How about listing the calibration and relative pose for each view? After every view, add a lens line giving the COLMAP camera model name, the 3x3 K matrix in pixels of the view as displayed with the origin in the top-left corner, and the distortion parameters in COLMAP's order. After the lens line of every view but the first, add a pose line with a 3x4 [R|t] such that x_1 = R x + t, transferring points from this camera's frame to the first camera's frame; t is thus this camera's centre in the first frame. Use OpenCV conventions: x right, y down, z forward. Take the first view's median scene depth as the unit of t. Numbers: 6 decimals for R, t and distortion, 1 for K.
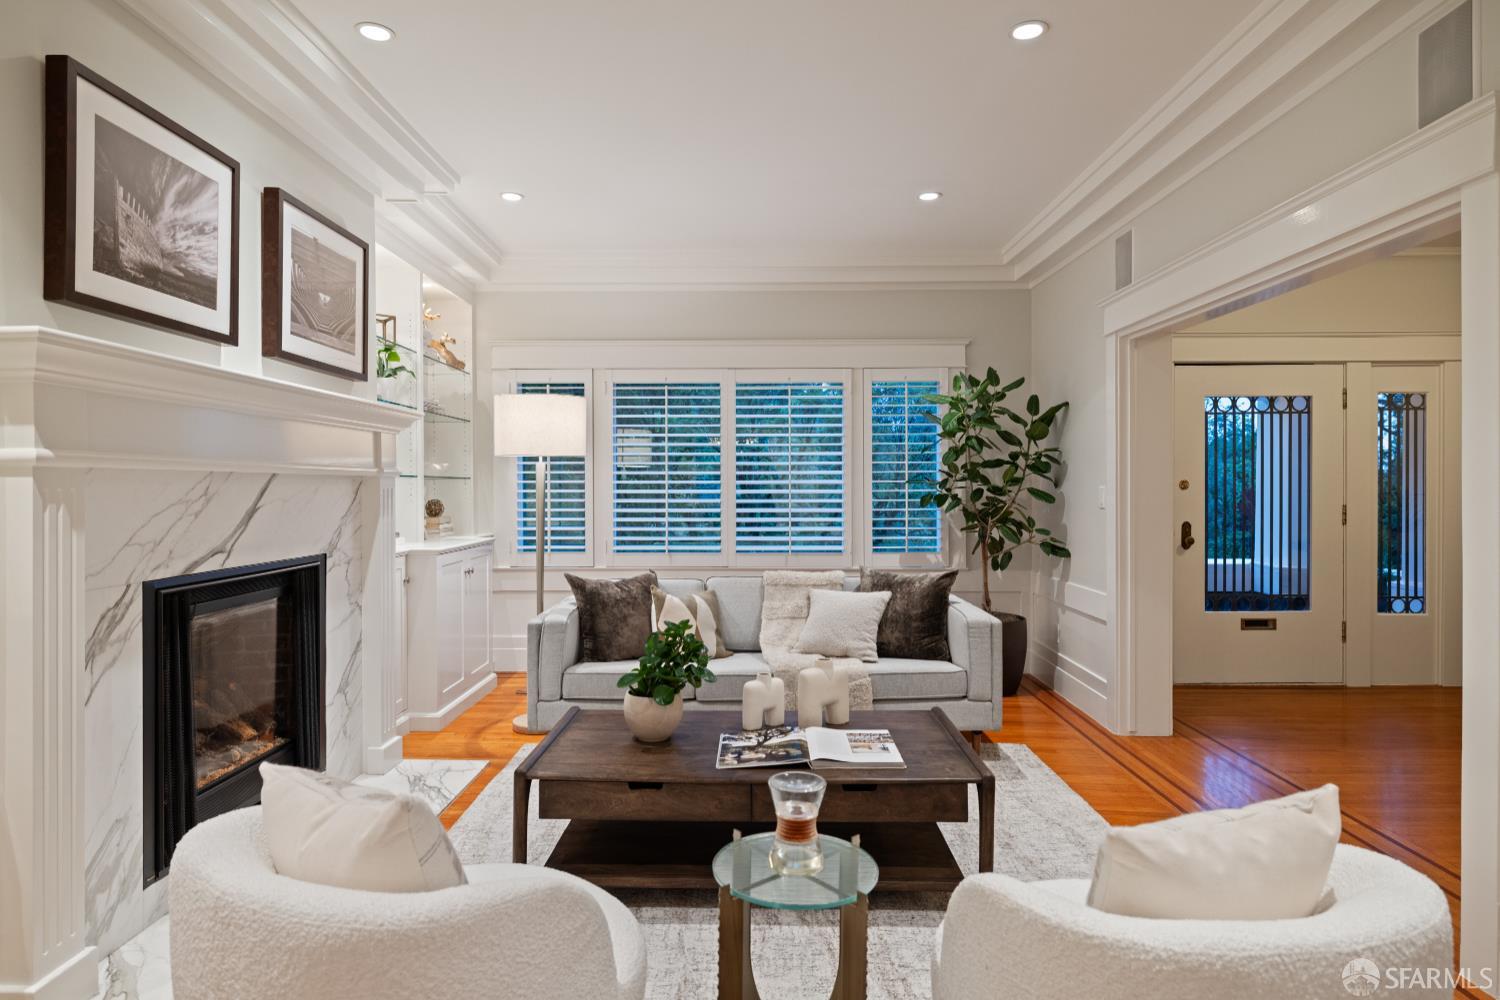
lens RADIAL K [[859.0, 0, 747.4], [0, 859.0, 494.1], [0, 0, 1]] dist [-0.009133, 0.000061]
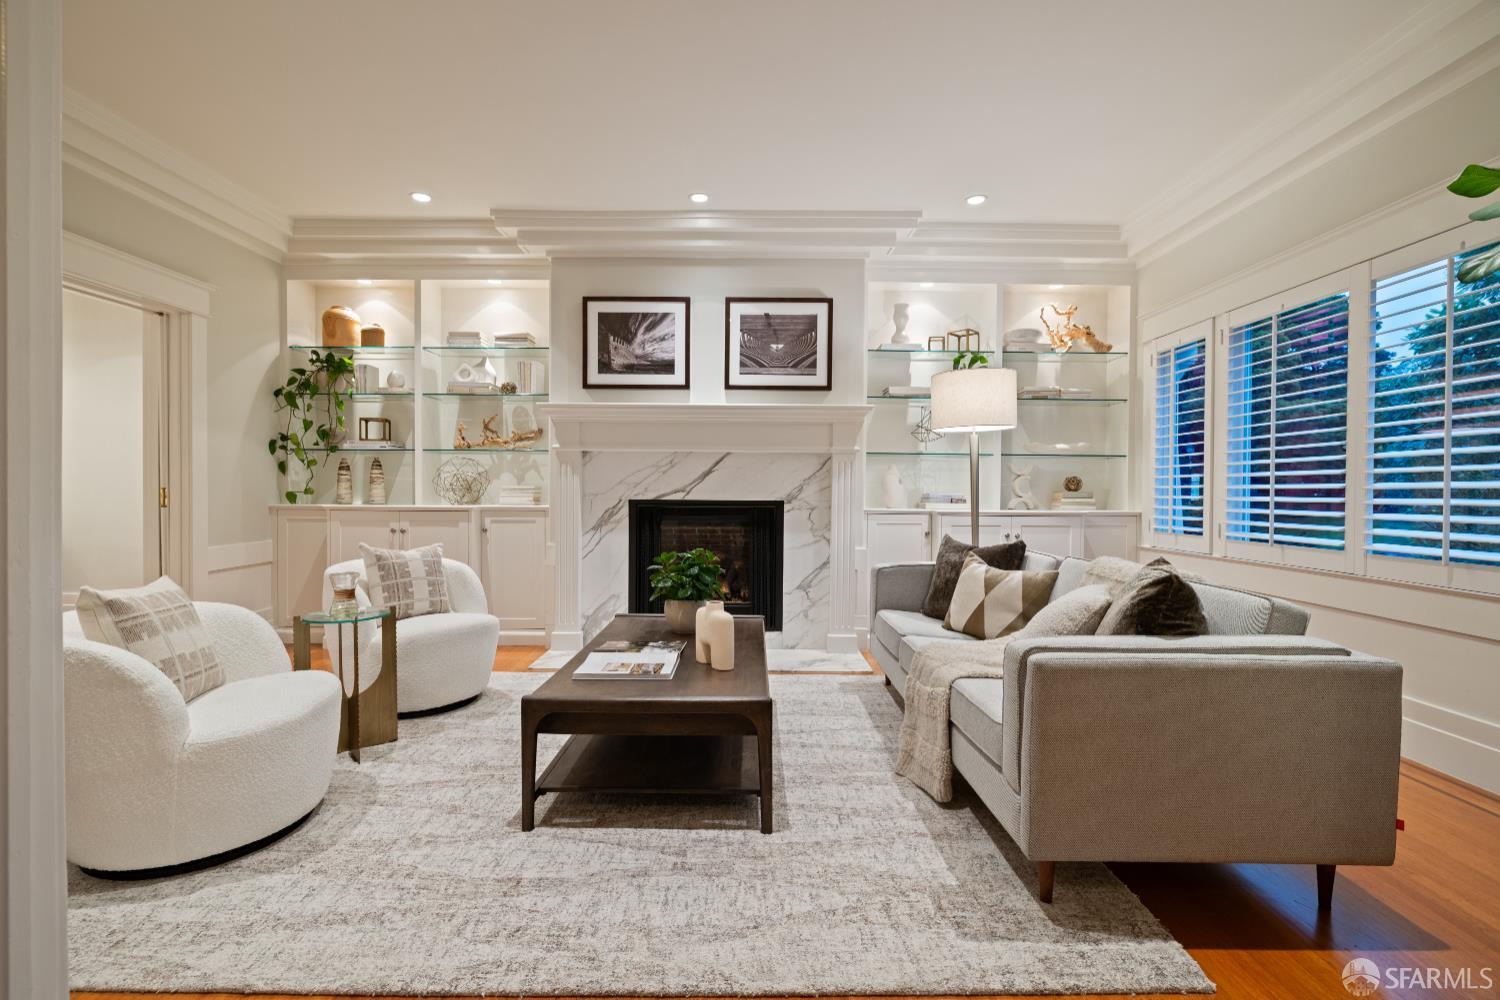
lens RADIAL K [[681.3, 0, 749.1], [0, 681.3, 497.0], [0, 0, 1]] dist [-0.002419, 0.000137]
pose [[0.010811, 0.013259, -0.999854, 1.057665], [-0.015970, 0.999787, 0.013086, 0.059755], [0.999814, 0.015827, 0.011020, 1.185541]]
